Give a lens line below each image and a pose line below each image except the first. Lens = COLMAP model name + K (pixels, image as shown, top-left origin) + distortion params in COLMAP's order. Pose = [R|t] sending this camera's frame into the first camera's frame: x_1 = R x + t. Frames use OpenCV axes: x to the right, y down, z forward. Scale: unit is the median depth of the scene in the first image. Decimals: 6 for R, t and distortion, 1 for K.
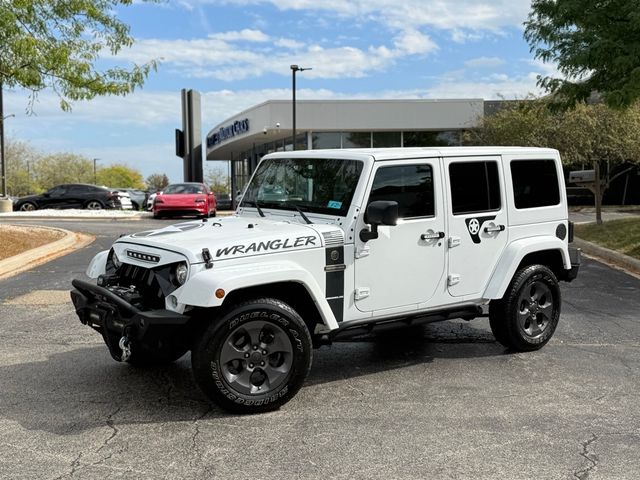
lens RADIAL K [[784.8, 0, 323.2], [0, 784.8, 246.3], [0, 0, 1]] dist [0.096260, 0.000000]
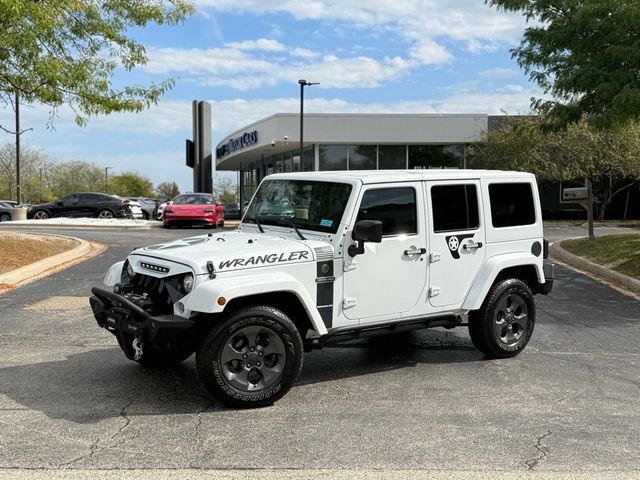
lens RADIAL K [[784.8, 0, 321.2], [0, 784.8, 243.3], [0, 0, 1]] dist [0.096260, 0.000000]
pose [[0.999837, 0.011973, -0.013547, 0.009117], [-0.012185, 0.999803, -0.015690, -0.002524], [0.013356, 0.015853, 0.999785, -0.045761]]
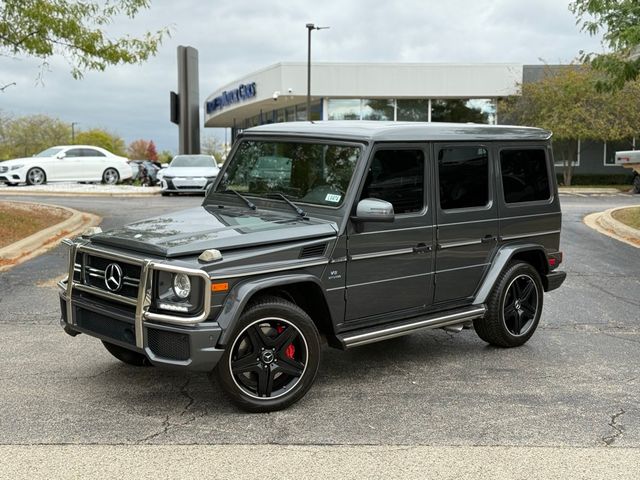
lens RADIAL K [[912.6, 0, 323.0], [0, 912.6, 254.6], [0, 0, 1]] dist [0.117962, 0.000000]
pose [[0.999890, 0.012202, -0.008382, -0.022574], [-0.011931, 0.999428, 0.031648, -0.004835], [0.008764, -0.031545, 0.999464, -0.094100]]
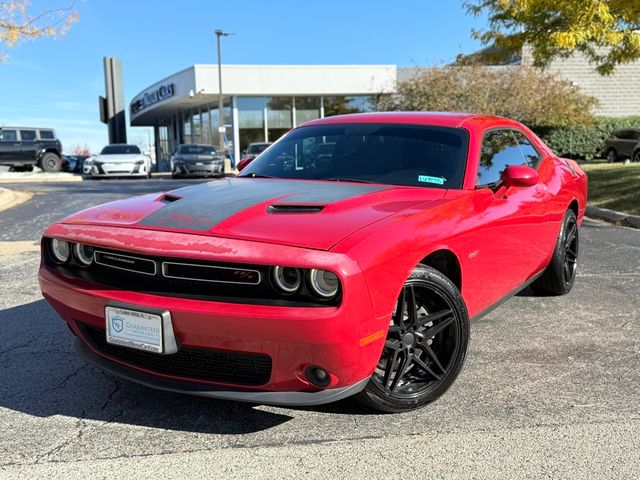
lens RADIAL K [[710.0, 0, 326.7], [0, 710.0, 252.1], [0, 0, 1]] dist [0.069509, 0.000000]
pose [[0.992031, -0.028515, 0.122723, -0.042955], [0.021105, 0.997898, 0.061264, 0.016118], [-0.124212, -0.058185, 0.990548, 0.071766]]
